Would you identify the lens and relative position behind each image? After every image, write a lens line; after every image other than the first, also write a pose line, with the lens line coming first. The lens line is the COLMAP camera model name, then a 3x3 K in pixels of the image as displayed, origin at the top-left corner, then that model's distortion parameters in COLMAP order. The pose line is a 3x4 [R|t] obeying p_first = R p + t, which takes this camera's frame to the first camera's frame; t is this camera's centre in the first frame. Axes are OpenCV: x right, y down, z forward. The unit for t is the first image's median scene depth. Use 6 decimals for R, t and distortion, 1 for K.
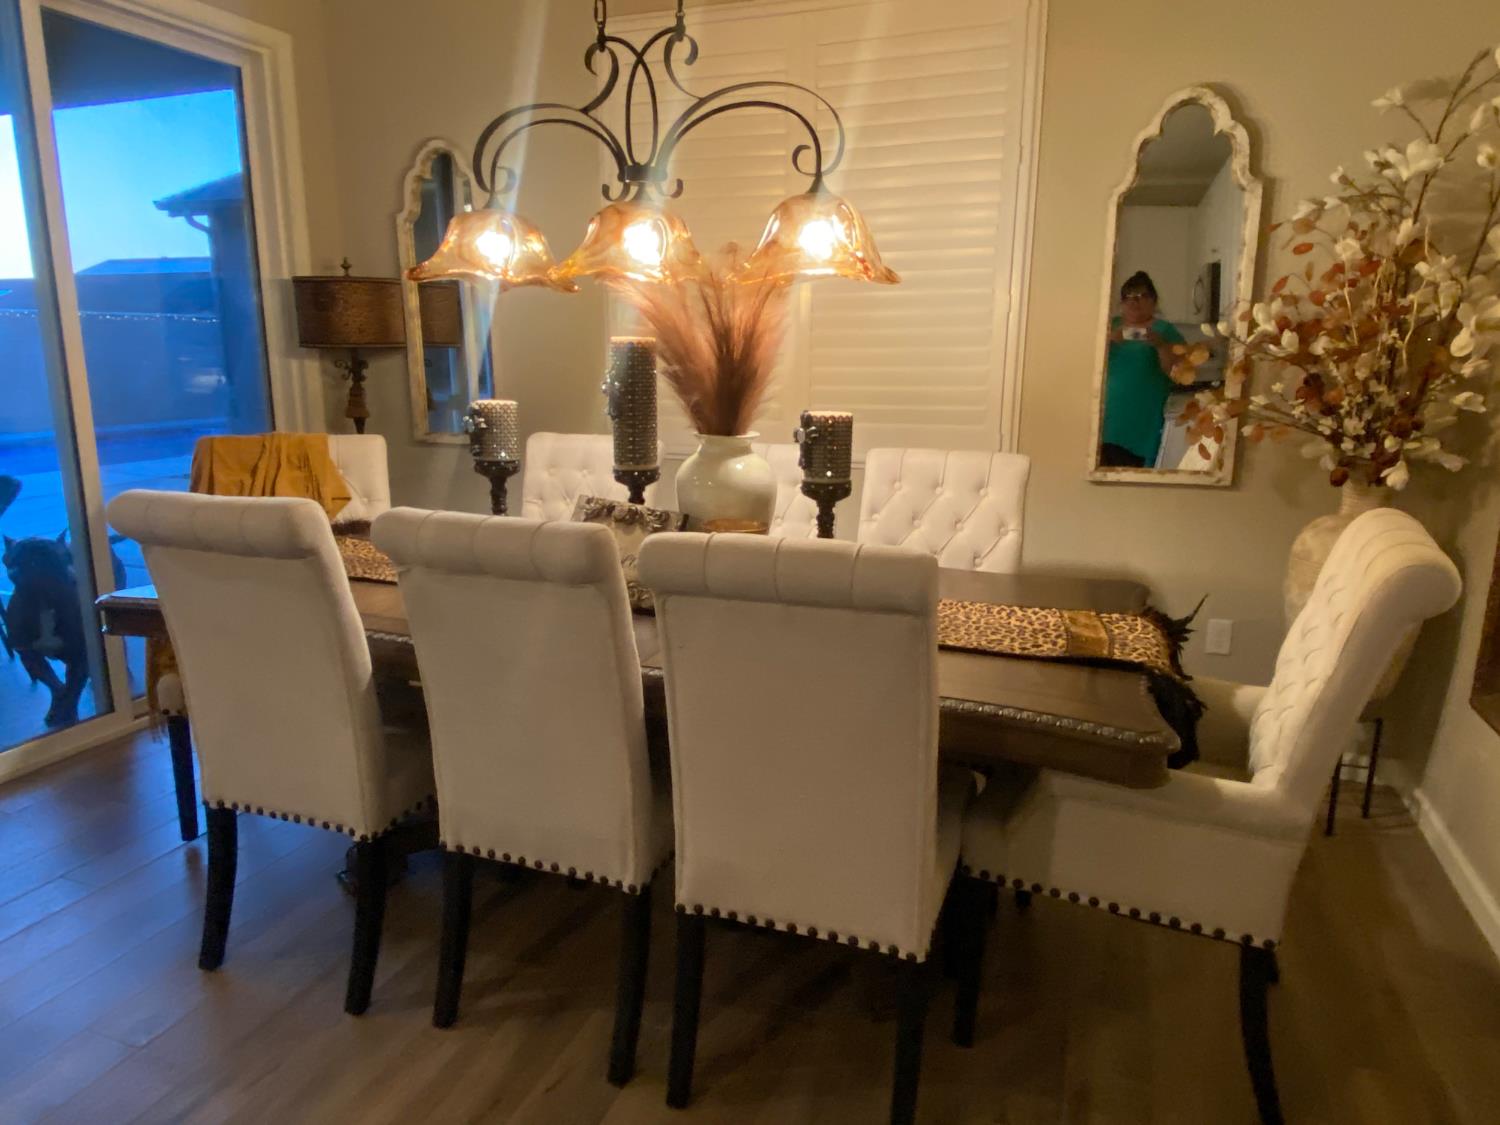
lens RADIAL K [[981.4, 0, 750.0], [0, 981.4, 562.5], [0, 0, 1]] dist [0.094986, -0.142754]
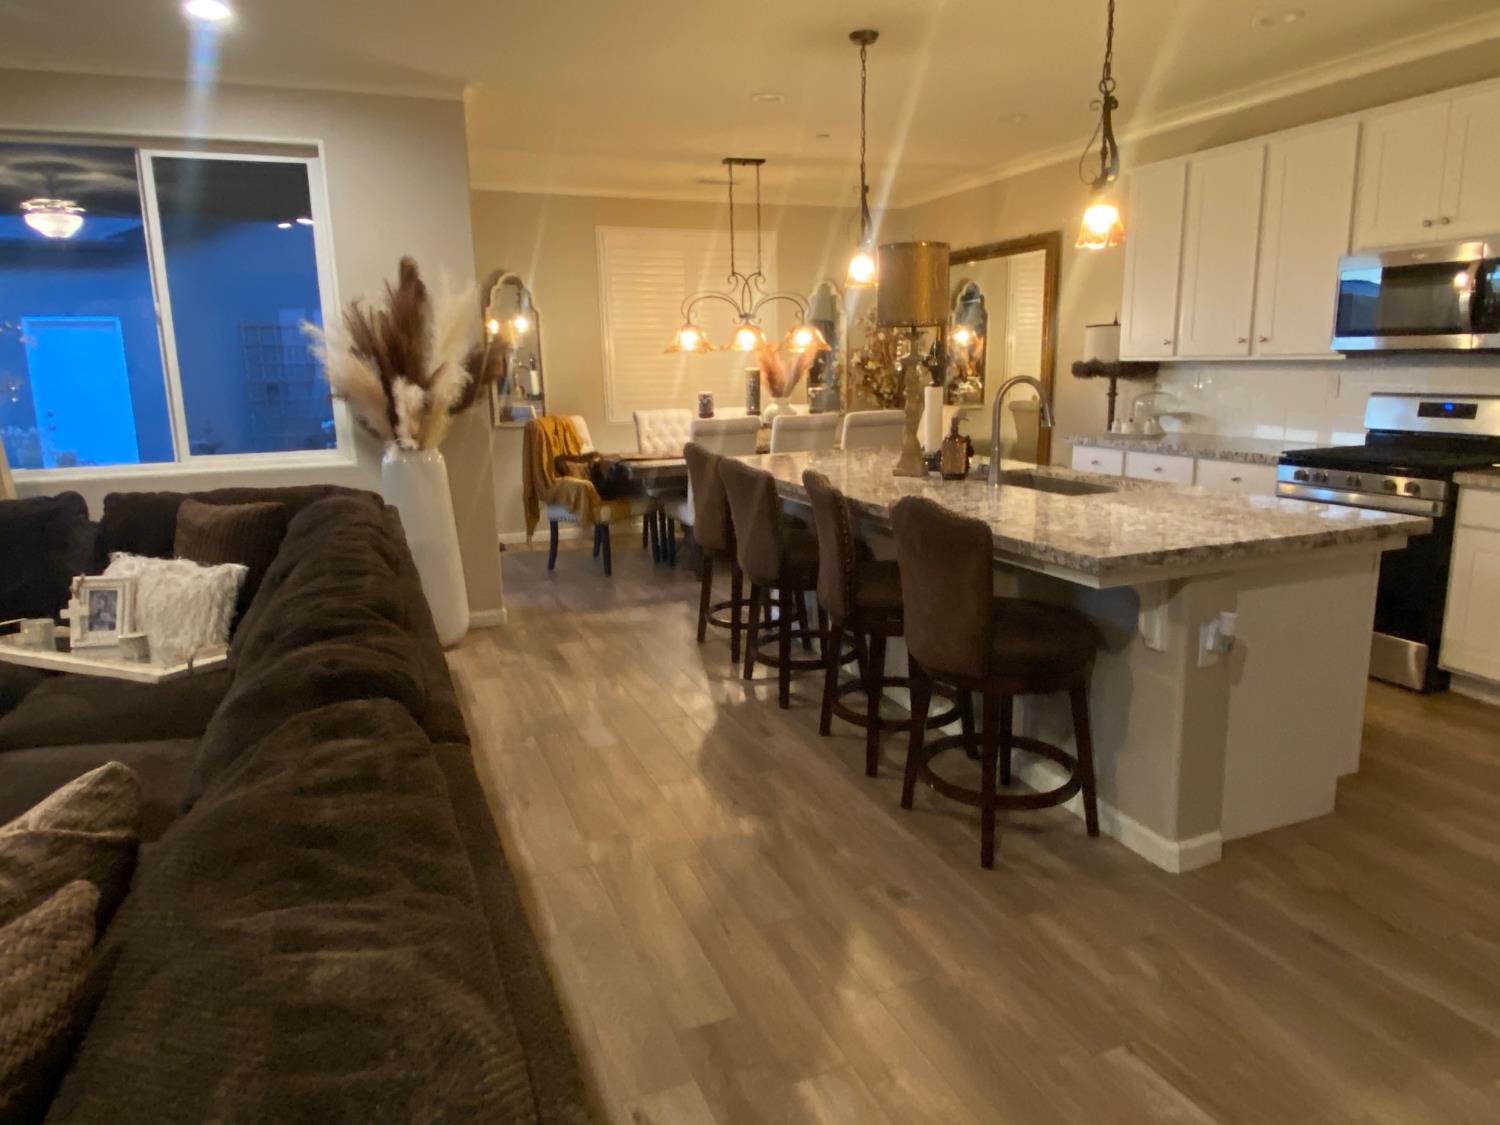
lens RADIAL K [[981.4, 0, 750.0], [0, 981.4, 562.5], [0, 0, 1]] dist [0.094986, -0.142754]
pose [[0.734788, -0.156123, 0.660085, -2.228427], [0.164459, 0.985119, 0.049929, 0.206498], [-0.658057, 0.071870, 0.749530, -1.232975]]
